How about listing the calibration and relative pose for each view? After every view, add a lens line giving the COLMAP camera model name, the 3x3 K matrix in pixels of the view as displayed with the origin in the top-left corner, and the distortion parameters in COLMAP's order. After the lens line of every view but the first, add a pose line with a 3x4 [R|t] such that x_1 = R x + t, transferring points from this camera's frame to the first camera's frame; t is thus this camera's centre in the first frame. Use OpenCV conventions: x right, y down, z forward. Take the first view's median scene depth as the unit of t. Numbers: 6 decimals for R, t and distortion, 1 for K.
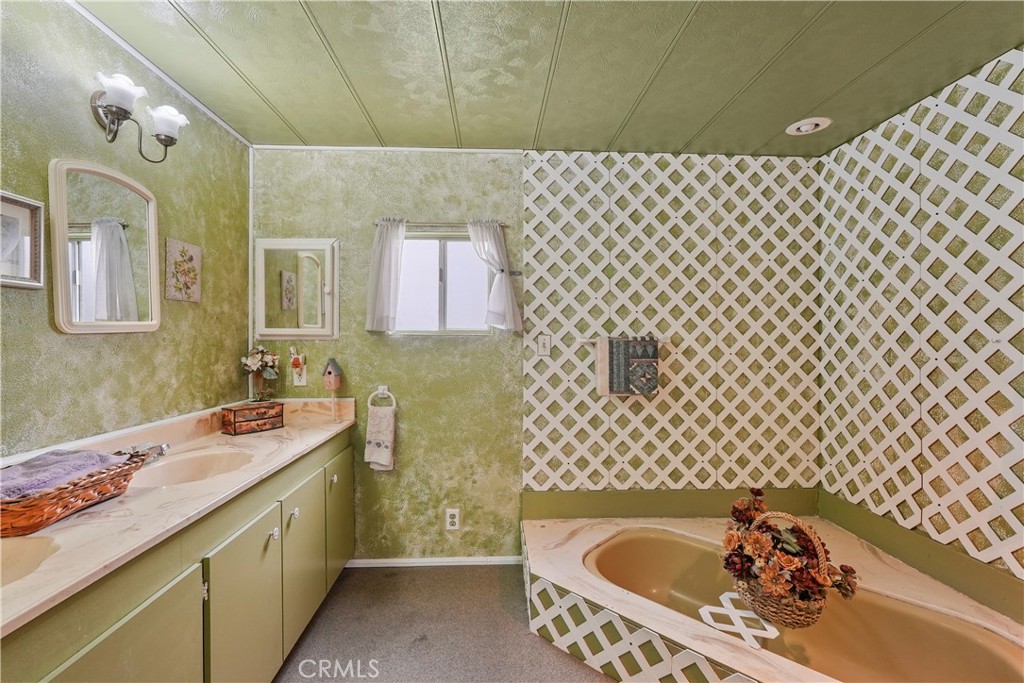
lens RADIAL K [[452.6, 0, 512.0], [0, 452.6, 341.5], [0, 0, 1]] dist [-0.001110, 0.000383]
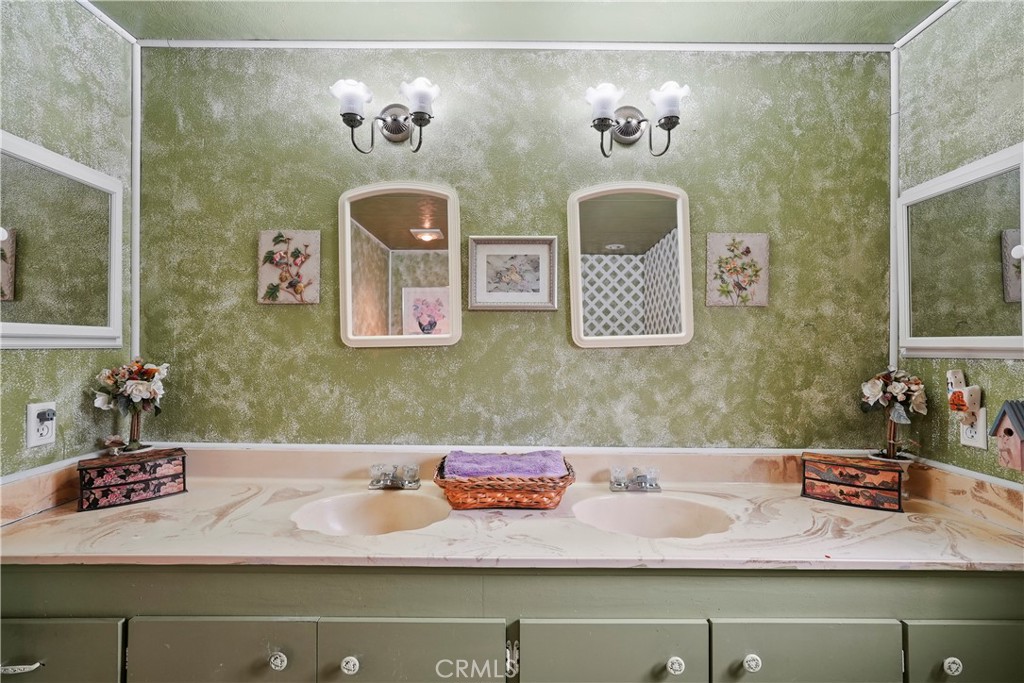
lens RADIAL K [[454.5, 0, 513.0], [0, 454.5, 345.7], [0, 0, 1]] dist [-0.001590, 0.000474]
pose [[-0.037594, -0.002282, -0.999291, 0.089227], [-0.012497, 0.999920, -0.001813, -0.012707], [0.999215, 0.012420, -0.037619, 0.611420]]
